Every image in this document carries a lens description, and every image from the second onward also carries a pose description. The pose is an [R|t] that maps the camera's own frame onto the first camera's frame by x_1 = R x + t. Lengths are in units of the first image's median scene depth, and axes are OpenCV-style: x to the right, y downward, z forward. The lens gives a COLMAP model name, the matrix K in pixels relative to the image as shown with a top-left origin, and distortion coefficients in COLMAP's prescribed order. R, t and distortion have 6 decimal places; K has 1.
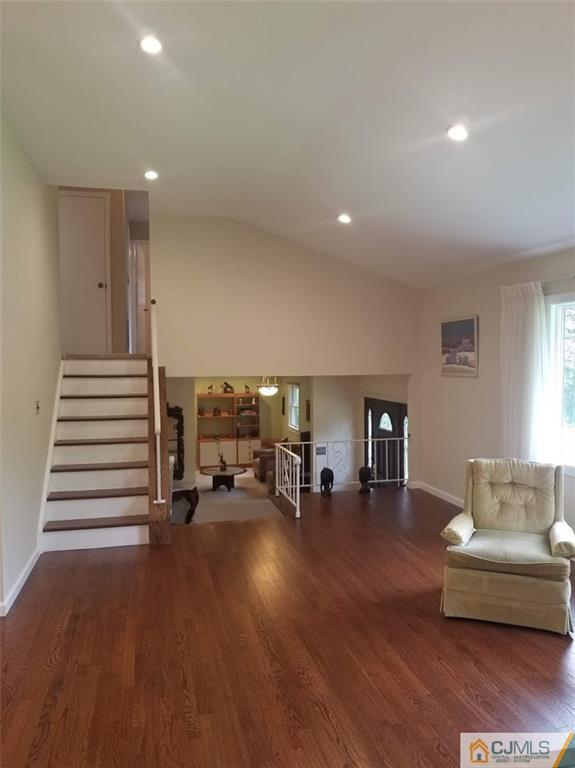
lens RADIAL K [[604.0, 0, 290.3], [0, 604.0, 375.6], [0, 0, 1]] dist [0.001362, -0.006731]
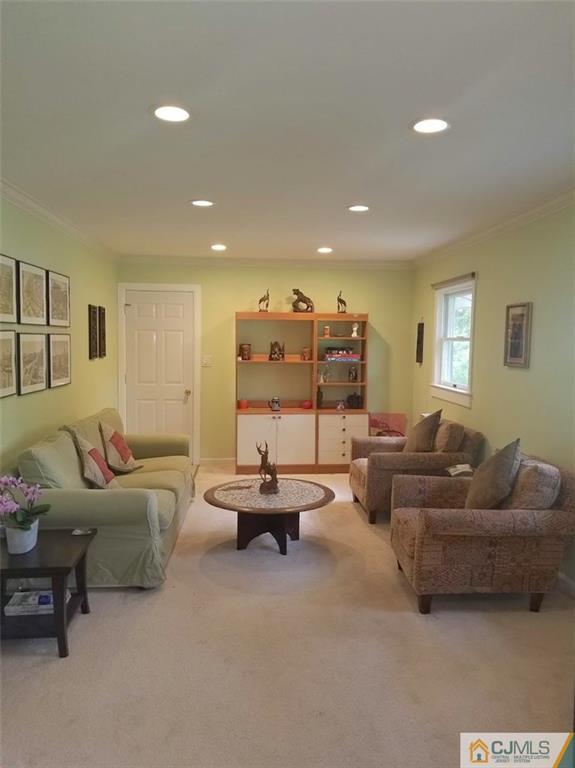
lens RADIAL K [[603.8, 0, 300.2], [0, 603.8, 376.6], [0, 0, 1]] dist [0.087050, -0.153225]
pose [[0.989632, 0.032740, -0.139842, -0.036590], [-0.027899, 0.998946, 0.036443, 0.061603], [0.140888, -0.032164, 0.989503, 0.534802]]
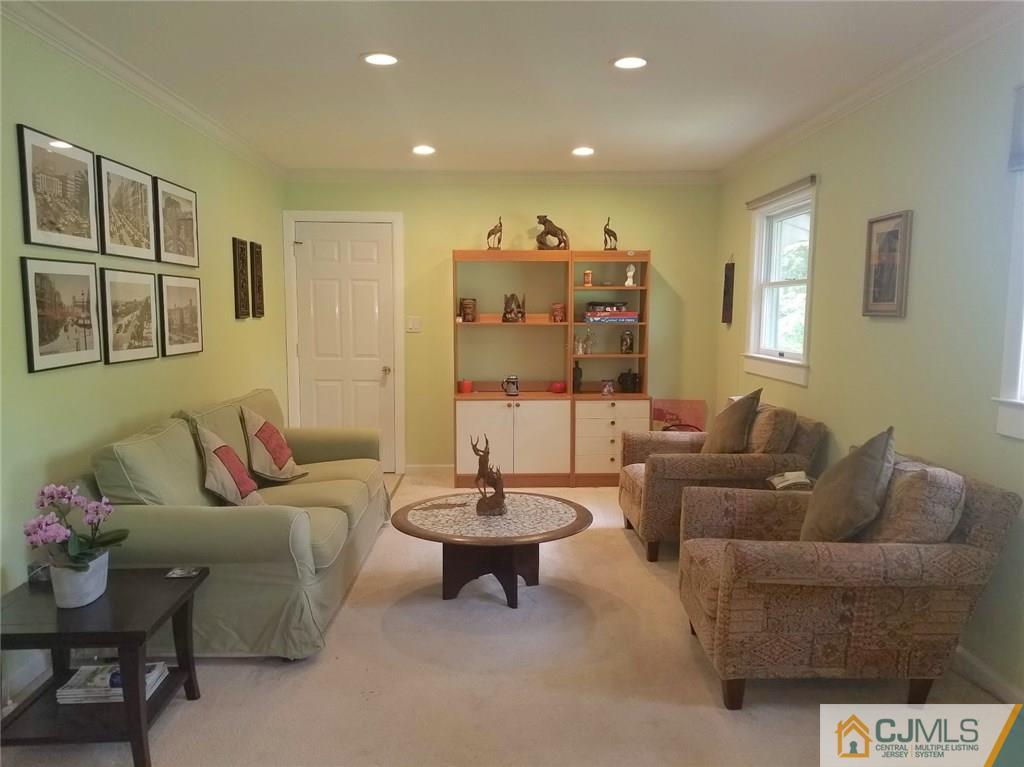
lens RADIAL K [[805.1, 0, 515.3], [0, 805.1, 401.4], [0, 0, 1]] dist [0.087050, -0.153225]
pose [[0.979520, 0.036063, -0.198090, -0.033990], [-0.019067, 0.996022, 0.087046, 0.071378], [0.200441, -0.081487, 0.976311, 0.577323]]
